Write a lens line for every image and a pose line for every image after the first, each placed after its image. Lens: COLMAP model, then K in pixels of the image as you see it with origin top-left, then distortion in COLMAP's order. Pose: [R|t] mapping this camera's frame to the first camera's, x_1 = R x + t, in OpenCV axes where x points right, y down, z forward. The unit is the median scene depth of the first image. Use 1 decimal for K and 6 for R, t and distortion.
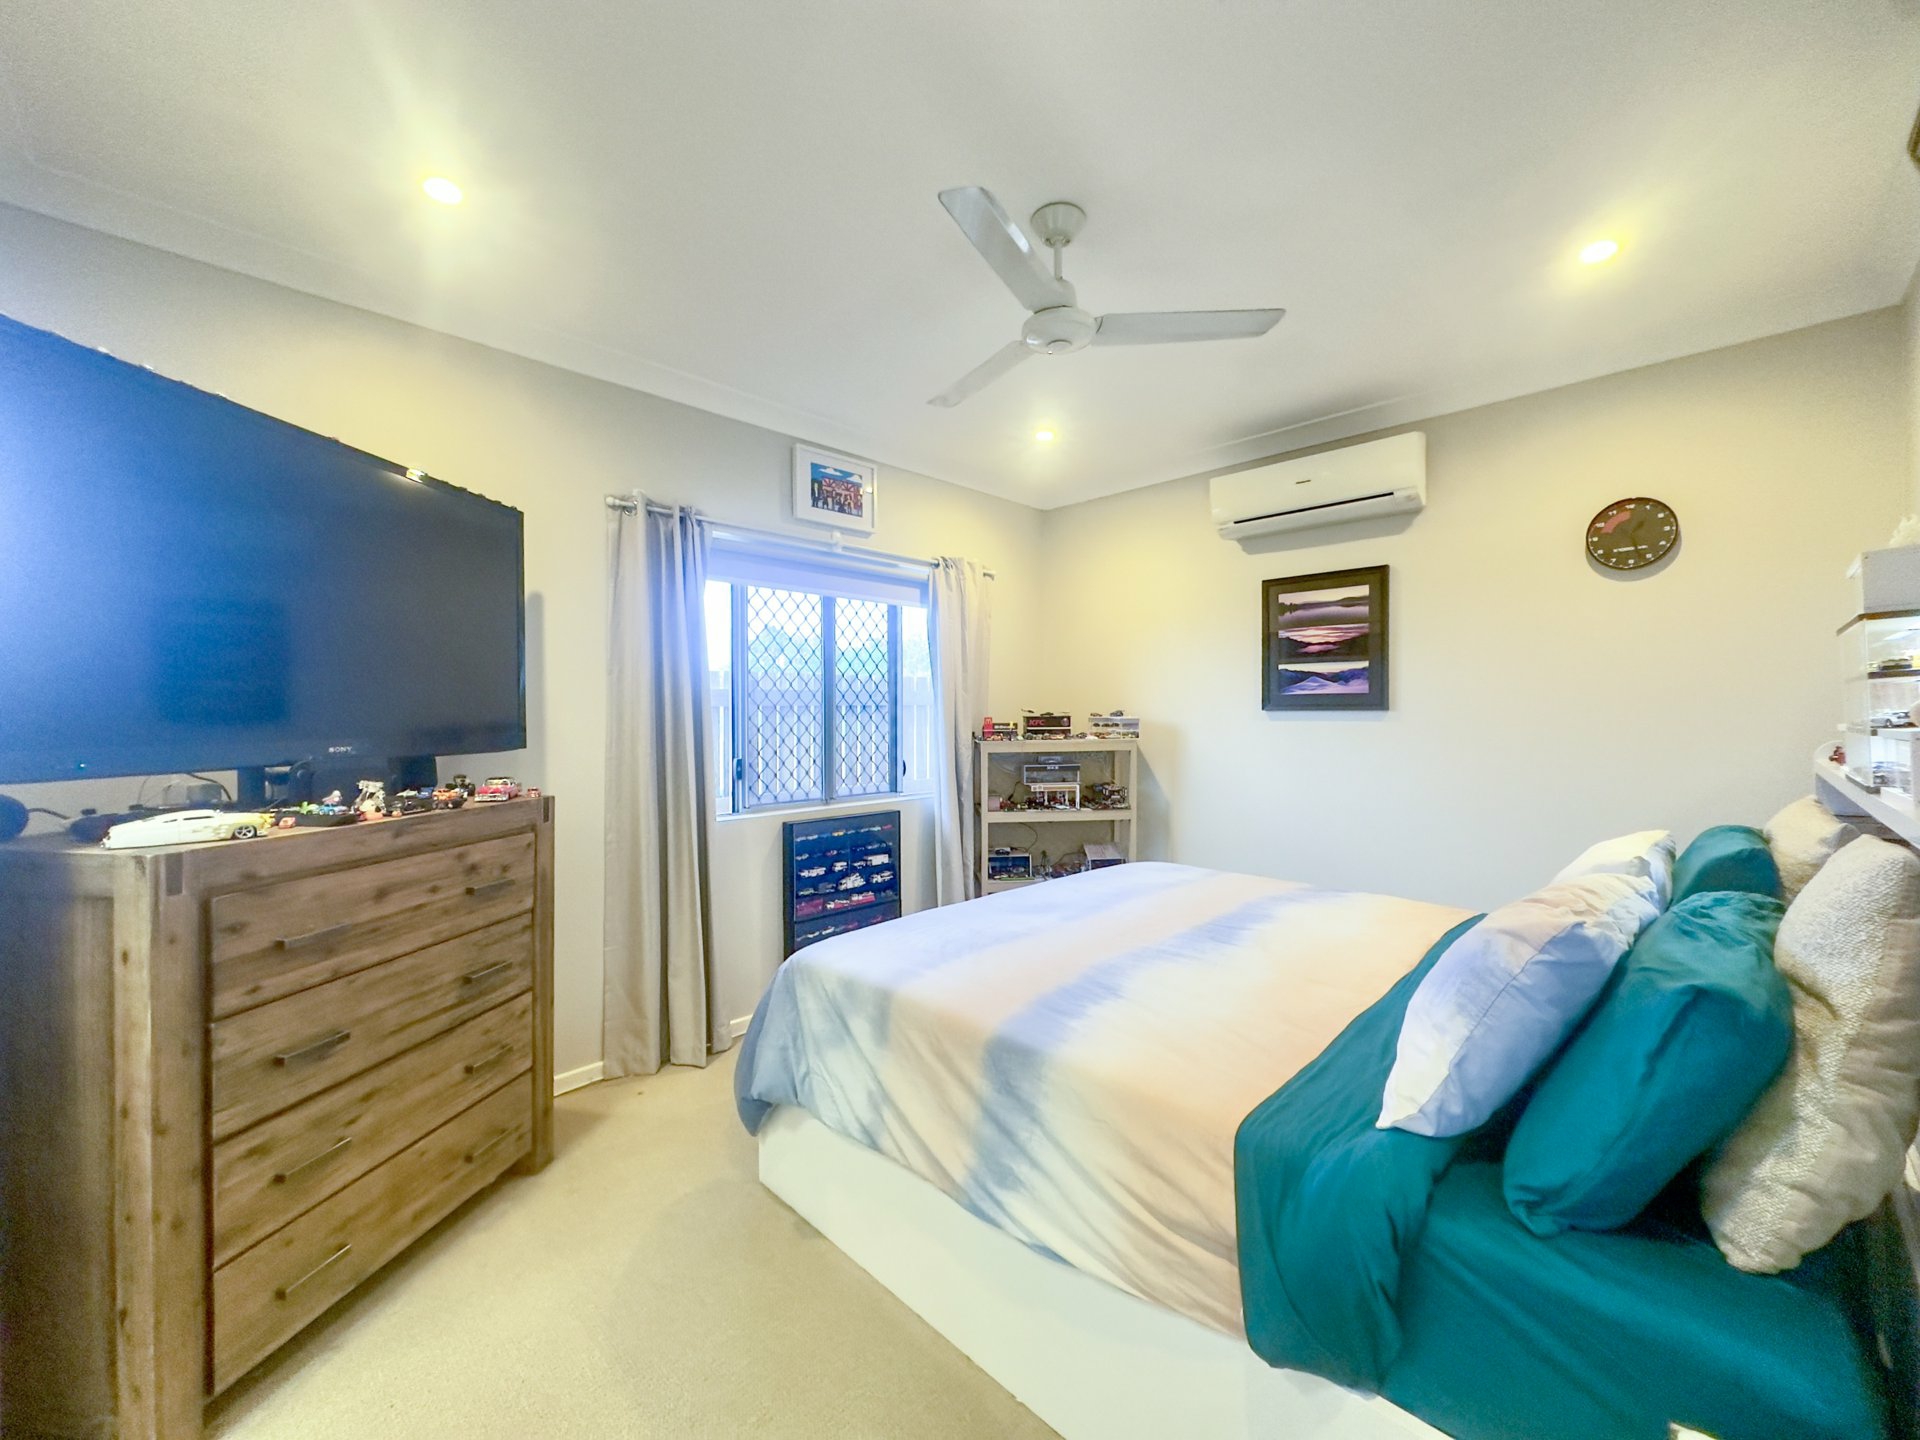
lens RADIAL K [[759.0, 0, 967.4], [0, 759.0, 715.3], [0, 0, 1]] dist [0.000832, 0.000100]
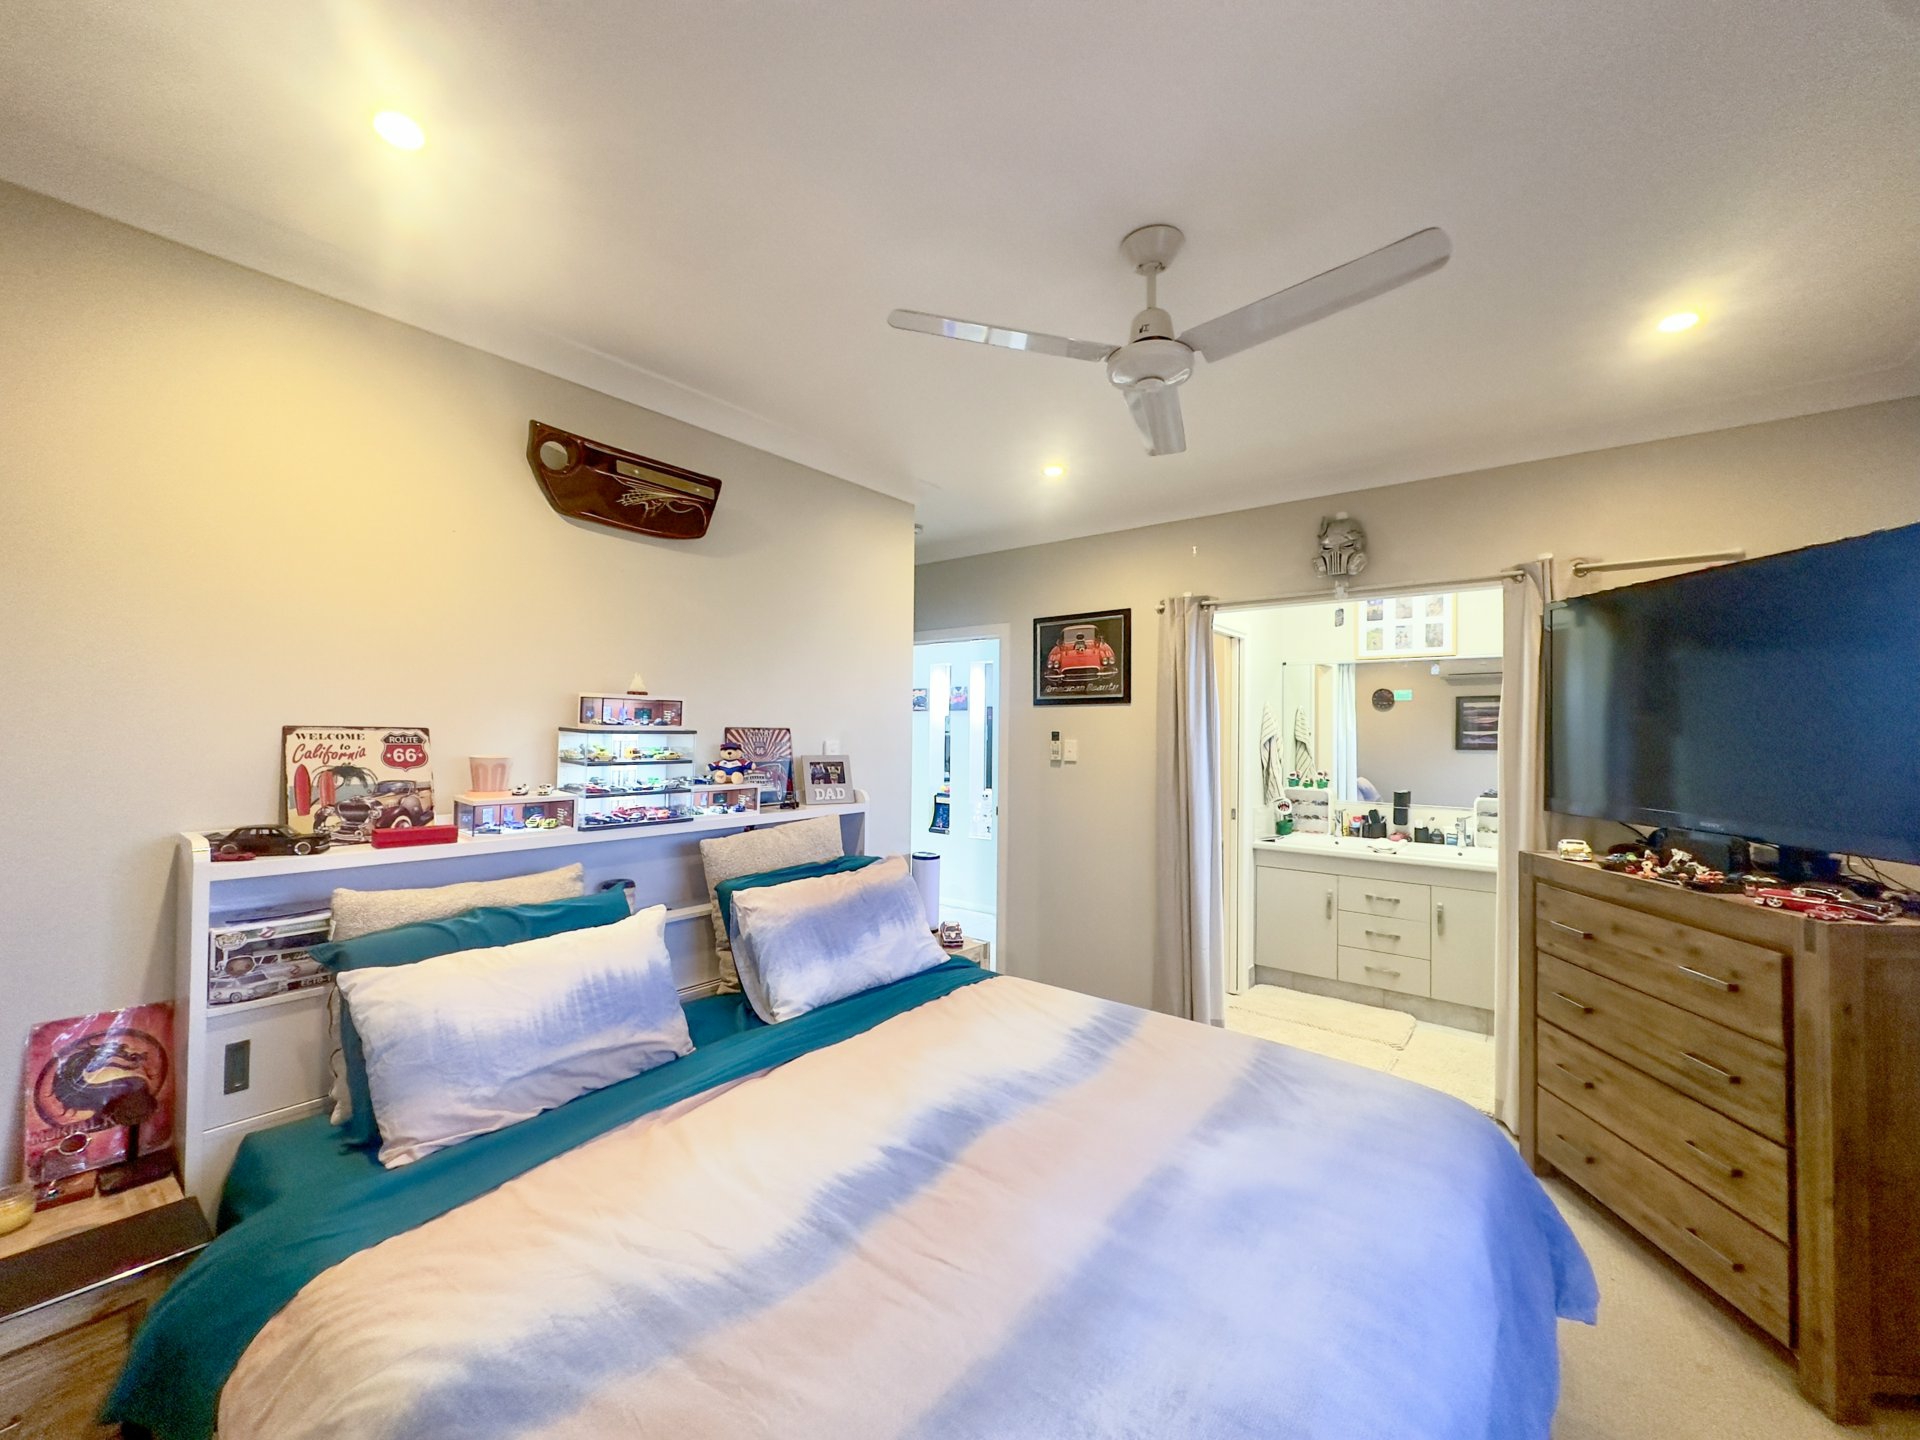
lens RADIAL K [[759.0, 0, 959.4], [0, 759.0, 724.6], [0, 0, 1]] dist [0.000832, 0.000100]
pose [[-0.993630, -0.010626, -0.112193, 0.203109], [-0.010088, 0.999935, -0.005366, -0.039948], [0.112243, -0.004200, -0.993672, 0.864108]]
